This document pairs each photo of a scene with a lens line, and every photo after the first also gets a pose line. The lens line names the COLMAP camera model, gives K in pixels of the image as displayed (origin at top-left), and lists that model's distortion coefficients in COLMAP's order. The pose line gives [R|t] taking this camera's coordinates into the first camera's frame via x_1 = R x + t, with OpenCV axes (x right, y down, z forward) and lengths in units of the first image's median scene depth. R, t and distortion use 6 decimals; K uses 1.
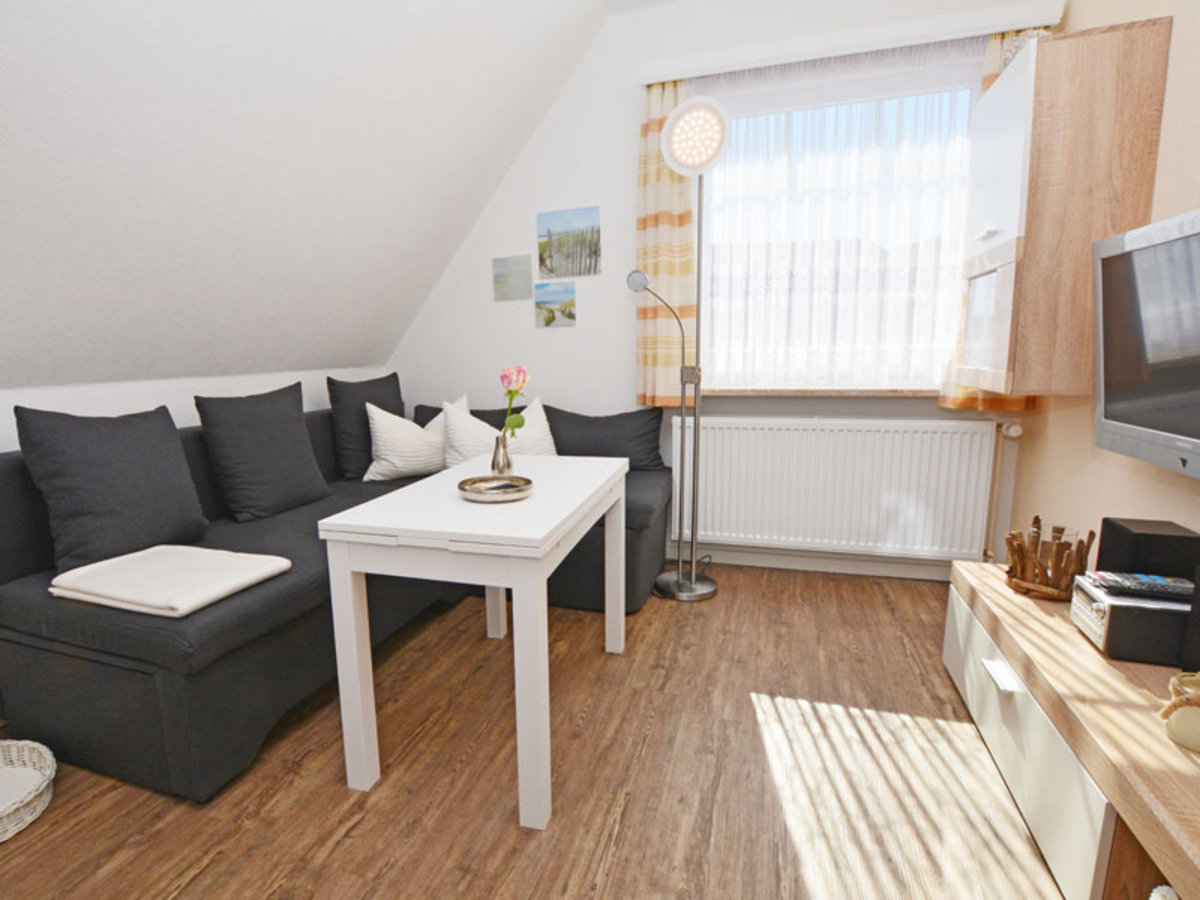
lens RADIAL K [[640.2, 0, 542.5], [0, 640.2, 459.7], [0, 0, 1]] dist [-0.029979, 0.000556]
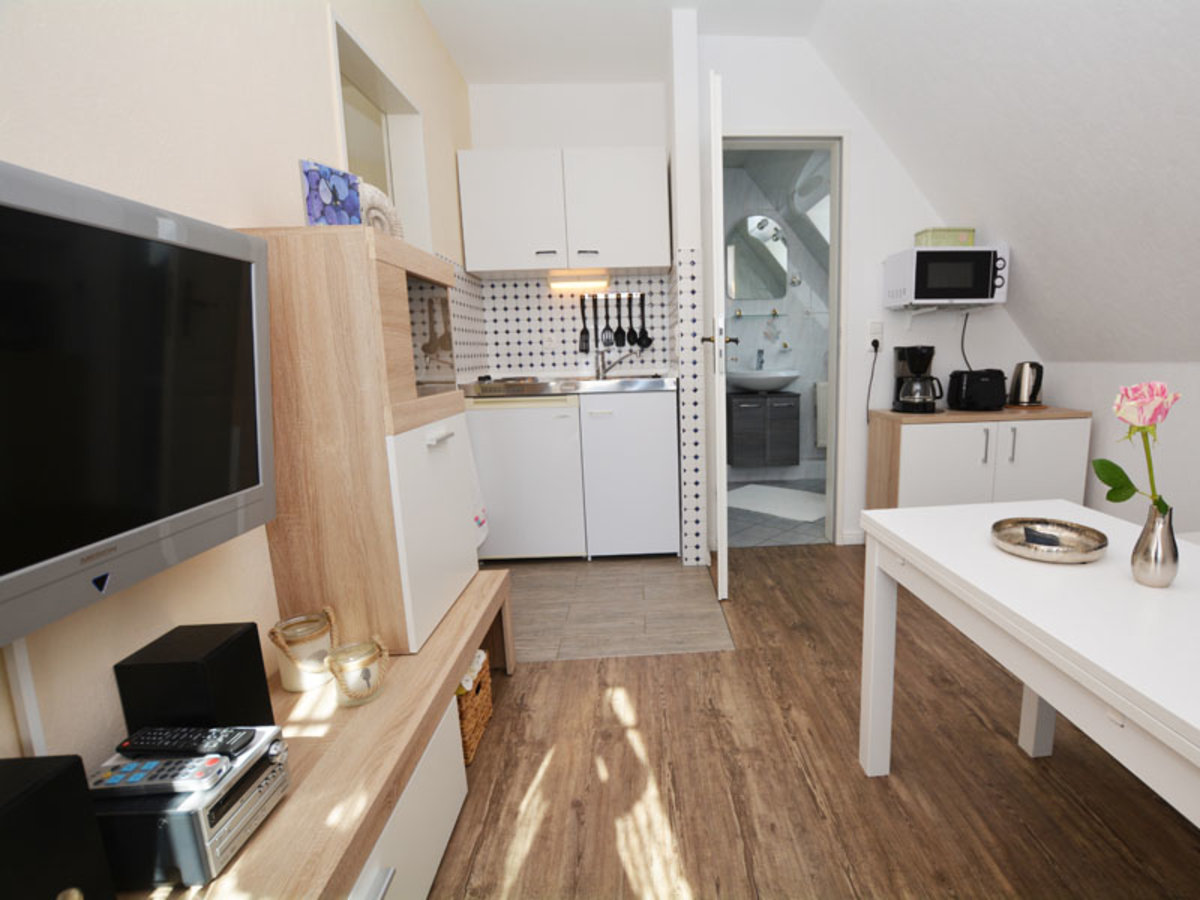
lens RADIAL K [[592.1, 0, 670.9], [0, 592.1, 453.9], [0, 0, 1]] dist [-0.013958, 0.000263]
pose [[-0.918308, 0.115676, -0.378590, 0.397566], [-0.017176, 0.943811, 0.330038, -0.185895], [0.395495, 0.309579, -0.864722, 0.961054]]
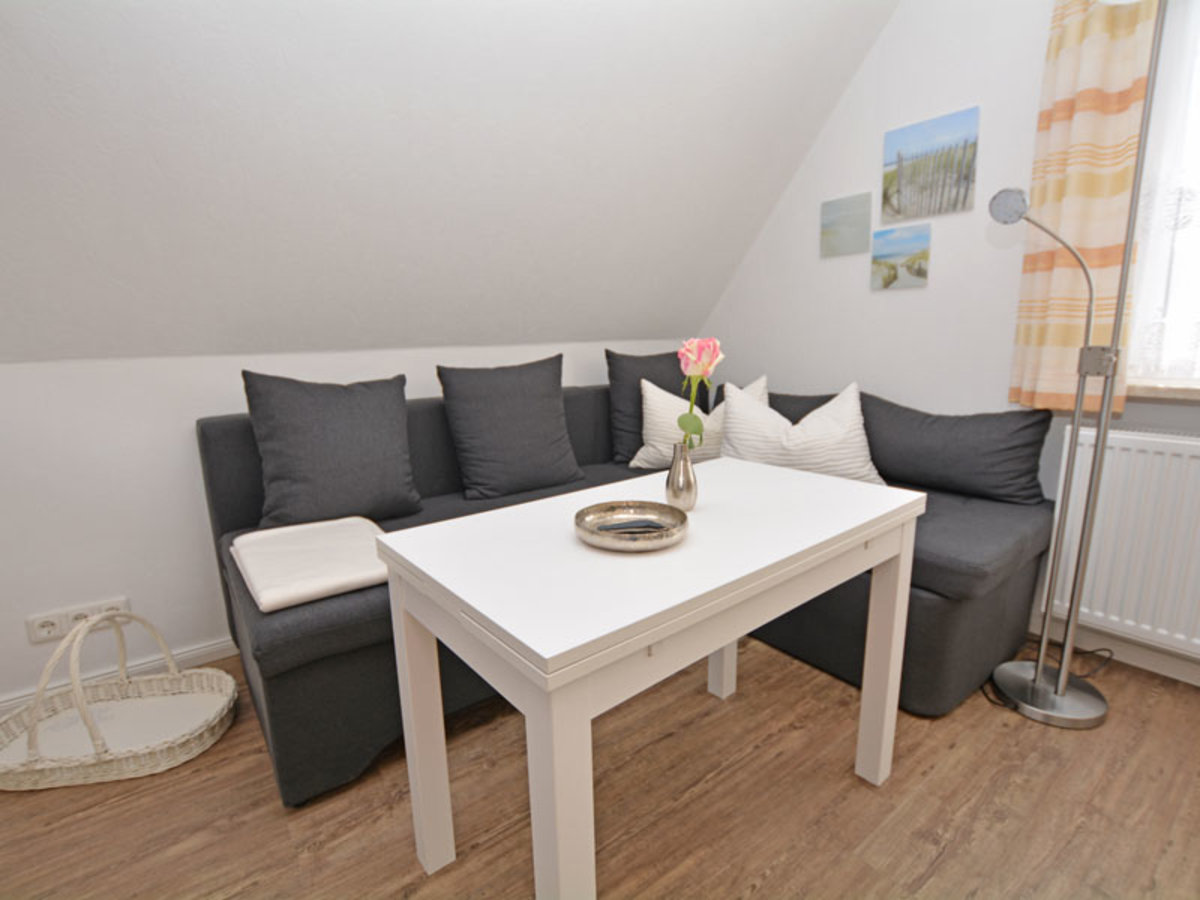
lens RADIAL K [[592.4, 0, 602.3], [0, 592.4, 456.2], [0, 0, 1]] dist [-0.024815, 0.000680]
pose [[0.843169, 0.115659, -0.525061, 0.133773], [-0.090001, 0.993170, 0.074245, -0.042556], [0.530062, -0.015345, 0.847820, 0.288887]]
